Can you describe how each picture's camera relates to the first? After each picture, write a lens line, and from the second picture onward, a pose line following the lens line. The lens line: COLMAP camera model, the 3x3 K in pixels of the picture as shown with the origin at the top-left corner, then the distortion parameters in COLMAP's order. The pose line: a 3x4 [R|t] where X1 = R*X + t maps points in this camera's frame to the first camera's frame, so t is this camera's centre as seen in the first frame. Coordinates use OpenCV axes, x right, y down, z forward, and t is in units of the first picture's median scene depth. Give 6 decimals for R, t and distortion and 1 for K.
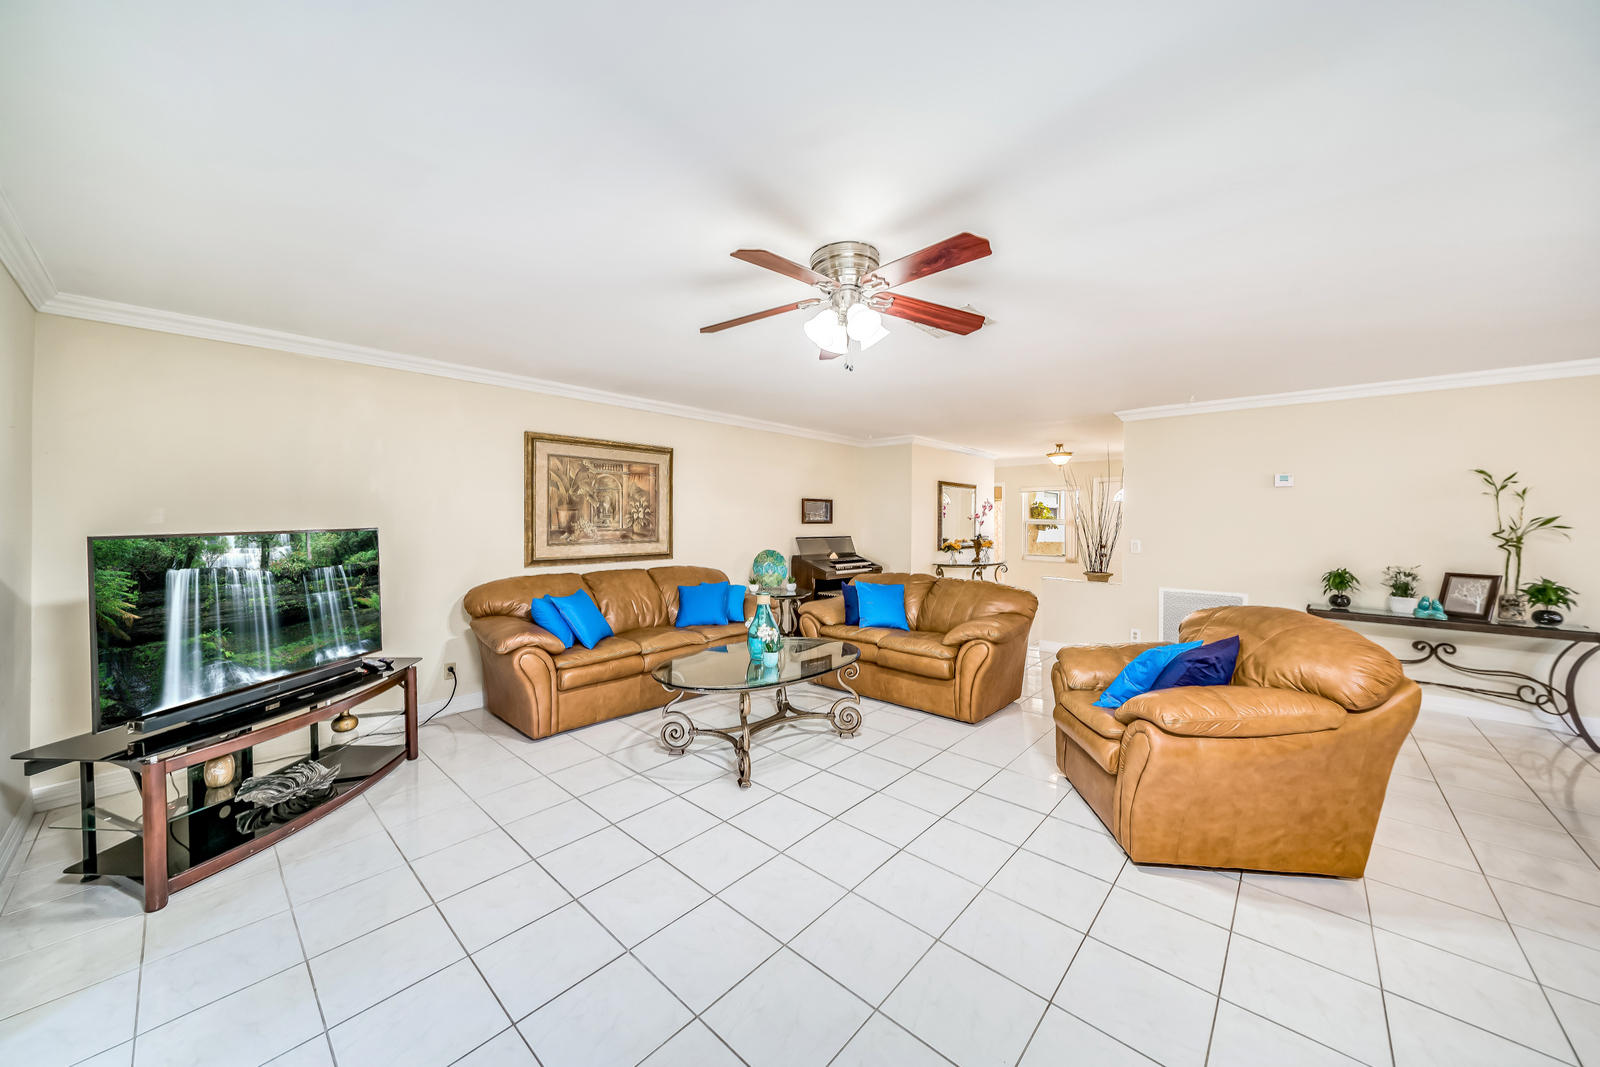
lens RADIAL K [[563.8, 0, 796.9], [0, 563.8, 515.3], [0, 0, 1]] dist [-0.006323, 0.000544]
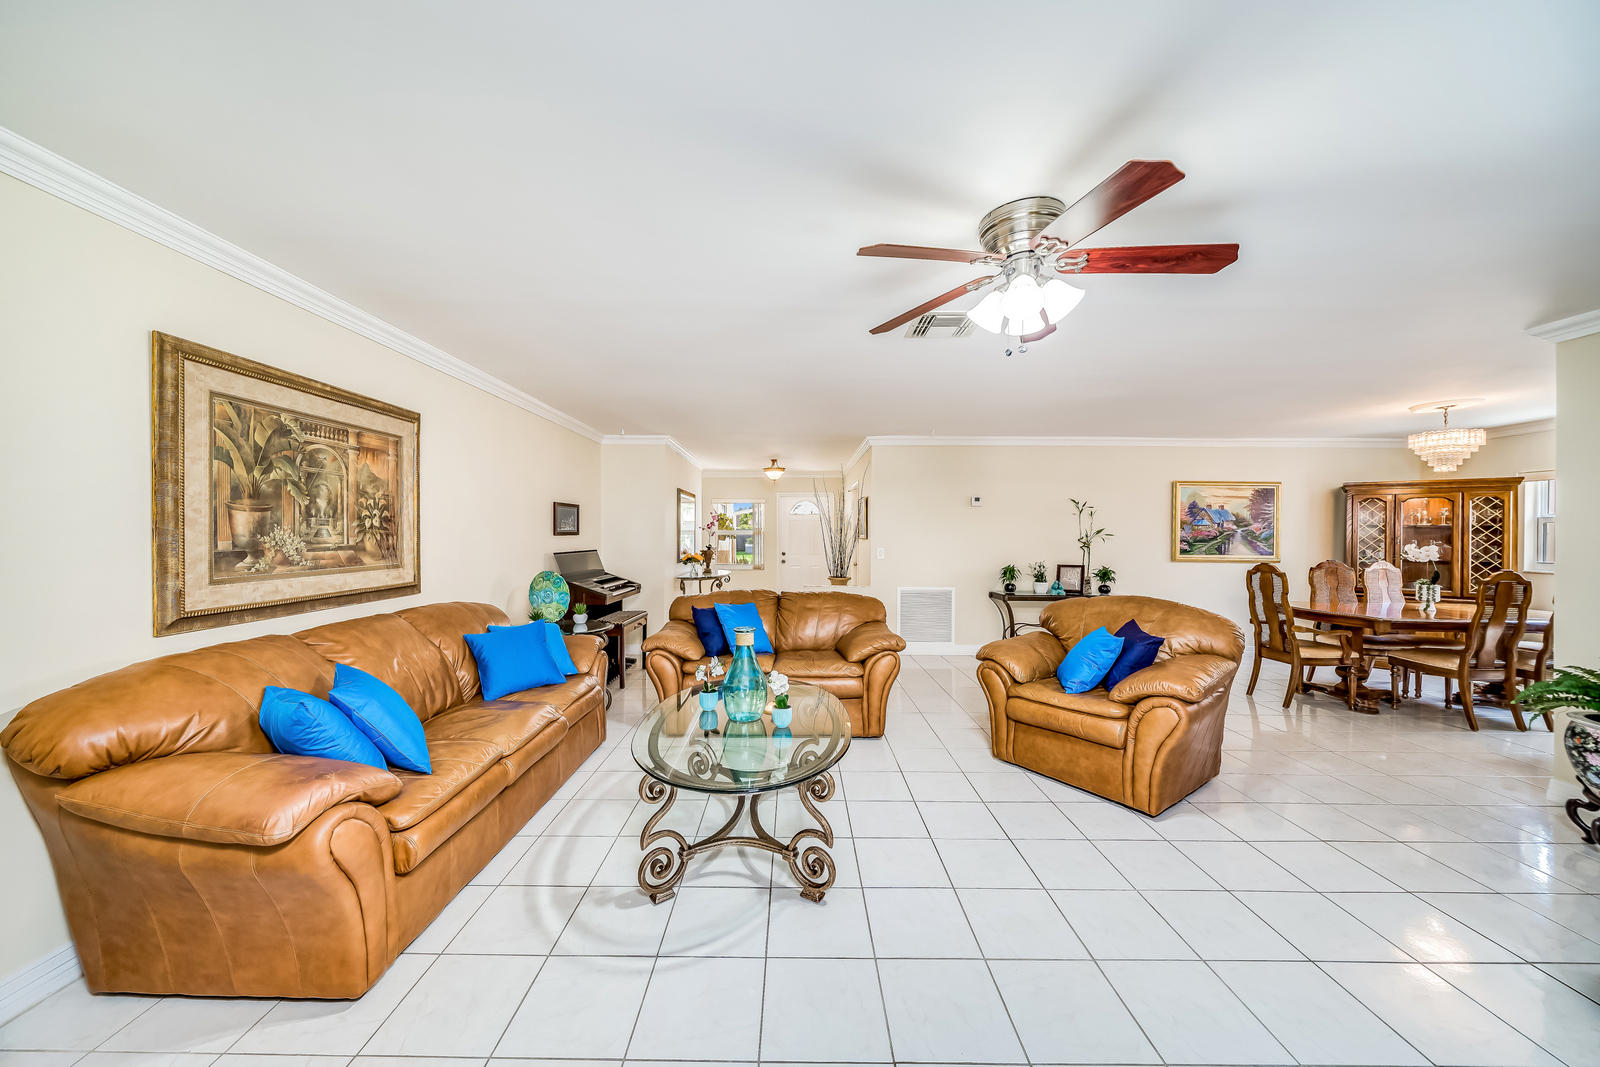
lens RADIAL K [[563.8, 0, 771.4], [0, 563.8, 532.5], [0, 0, 1]] dist [-0.006323, 0.000544]
pose [[0.744001, -0.002038, 0.668175, -0.407283], [-0.006030, 0.999934, 0.009763, 0.003162], [-0.668151, -0.011293, 0.743940, 0.333101]]
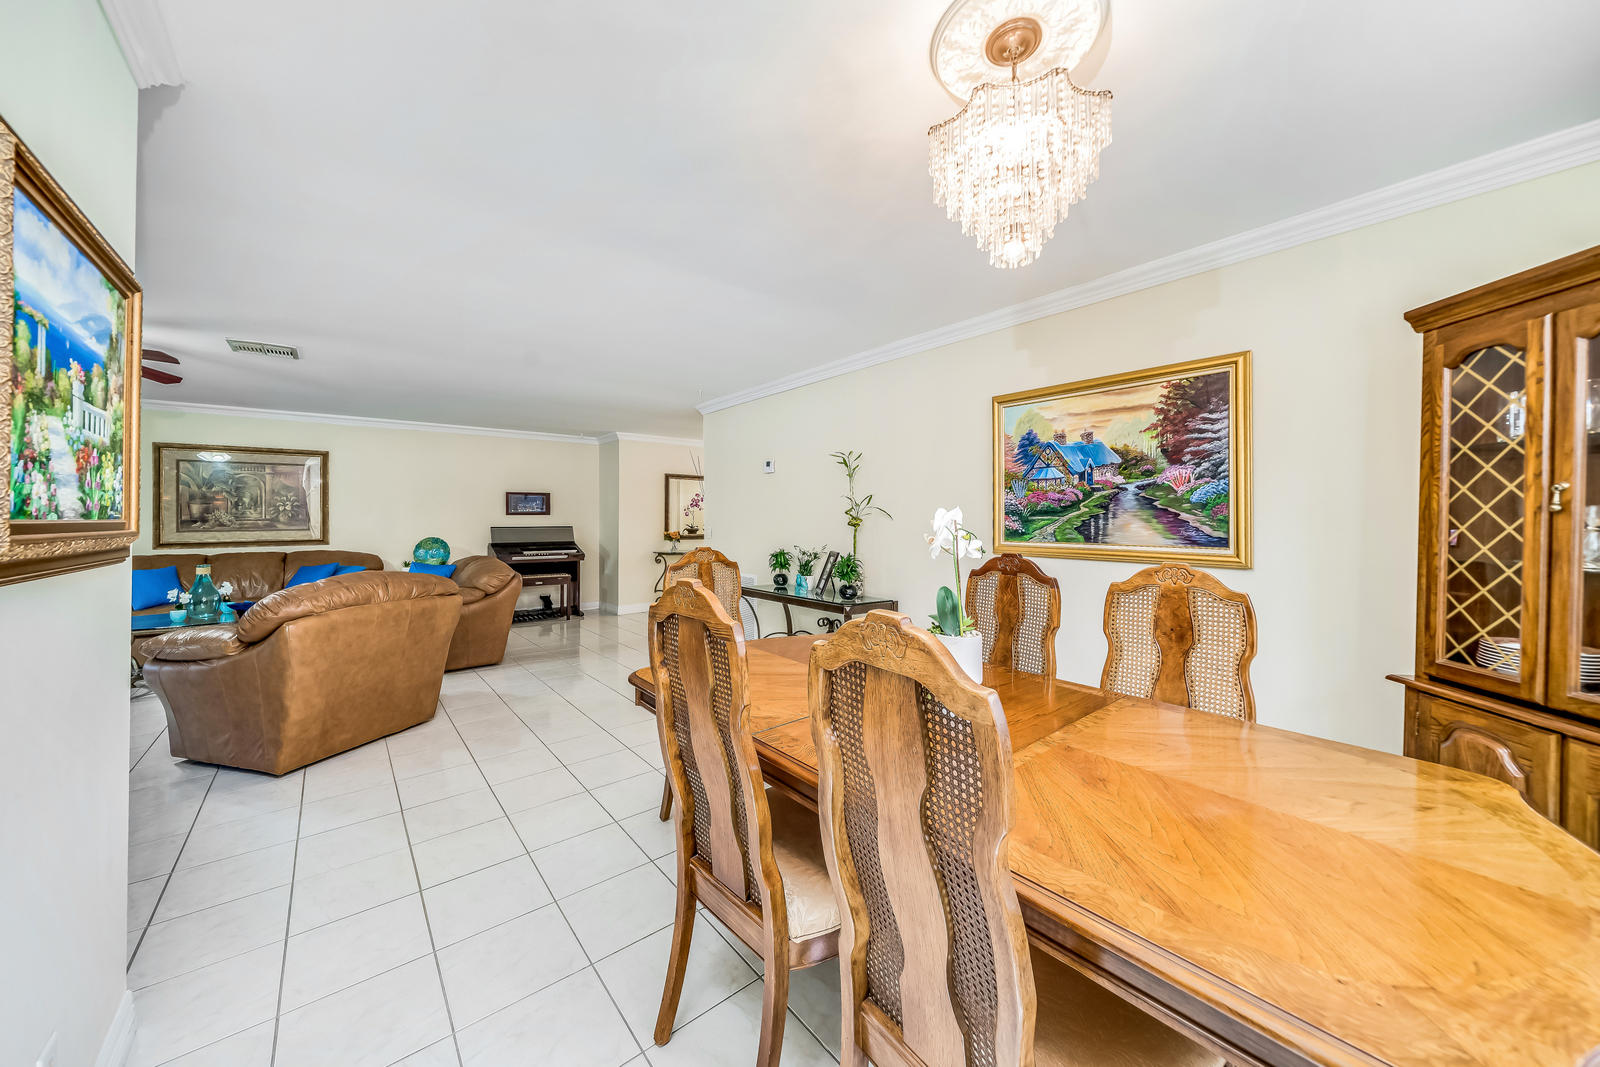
lens RADIAL K [[563.8, 0, 833.9], [0, 563.8, 509.4], [0, 0, 1]] dist [-0.006323, 0.000544]
pose [[0.991893, -0.011818, -0.126522, 1.153061], [0.010470, 0.999881, -0.011308, 0.032585], [0.126641, 0.009892, 0.991899, -0.038792]]
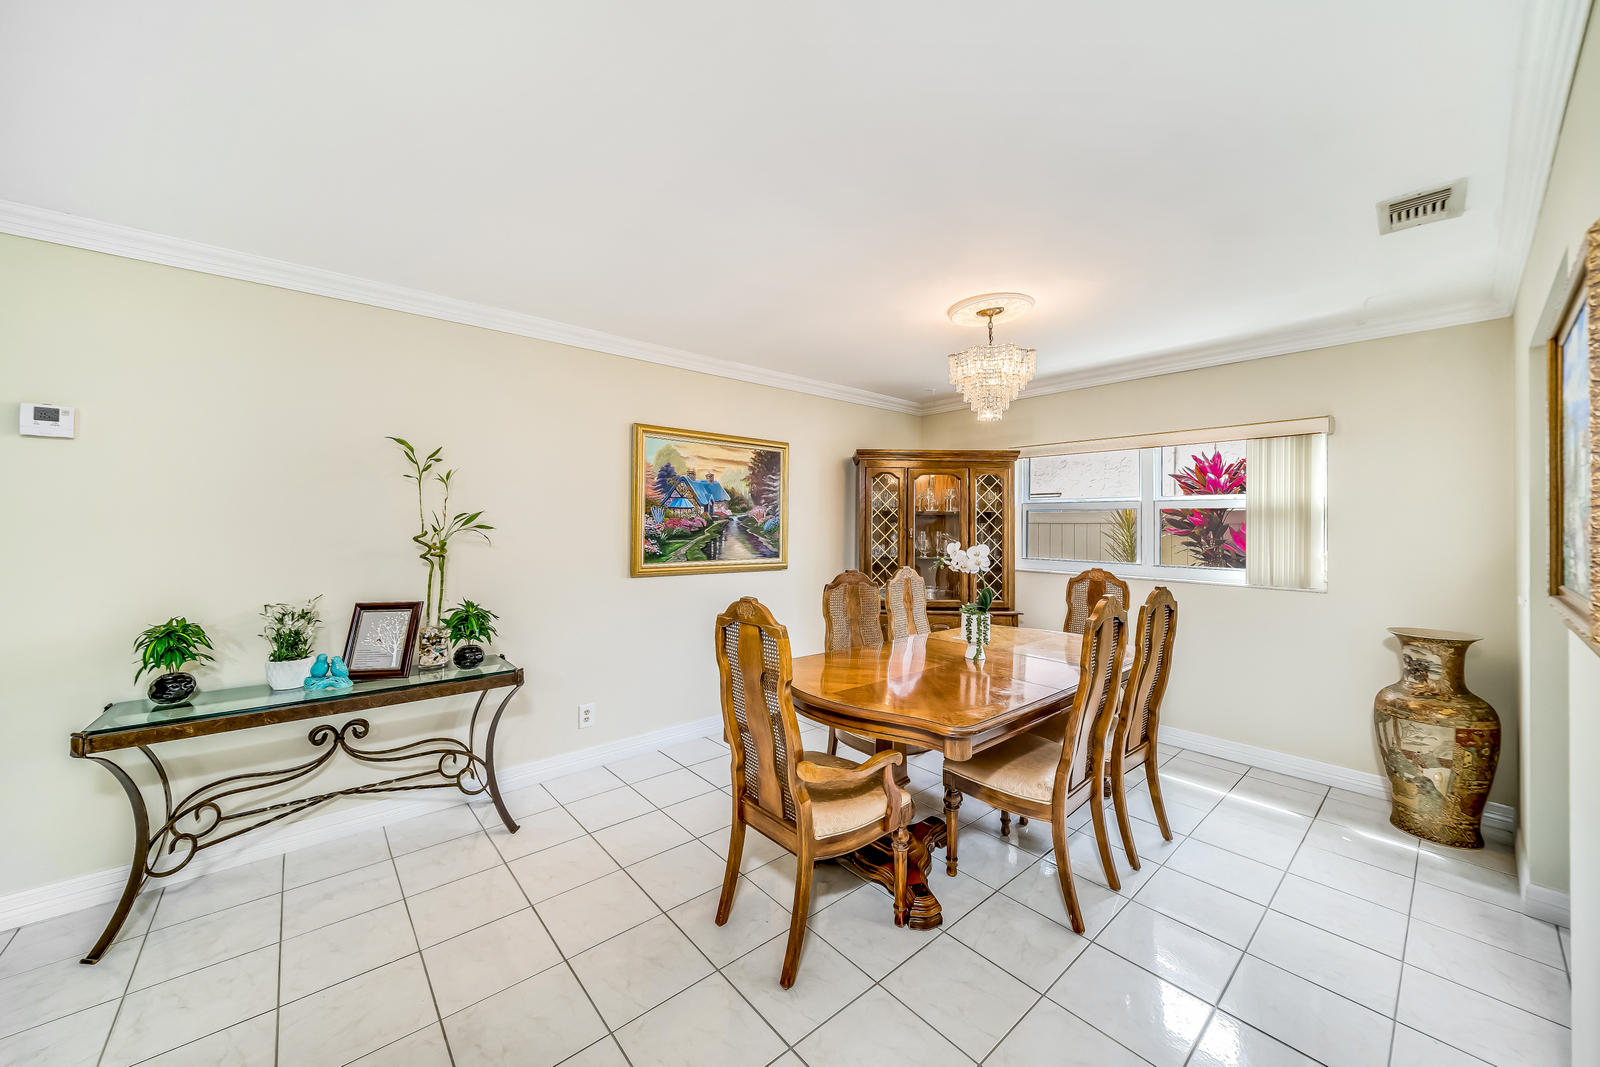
lens RADIAL K [[563.8, 0, 751.0], [0, 563.8, 519.7], [0, 0, 1]] dist [-0.006323, 0.000544]
pose [[0.179244, -0.002223, 0.983802, 0.567972], [-0.012234, 0.999915, 0.004488, 0.003355], [-0.983729, -0.012841, 0.179202, 0.420617]]
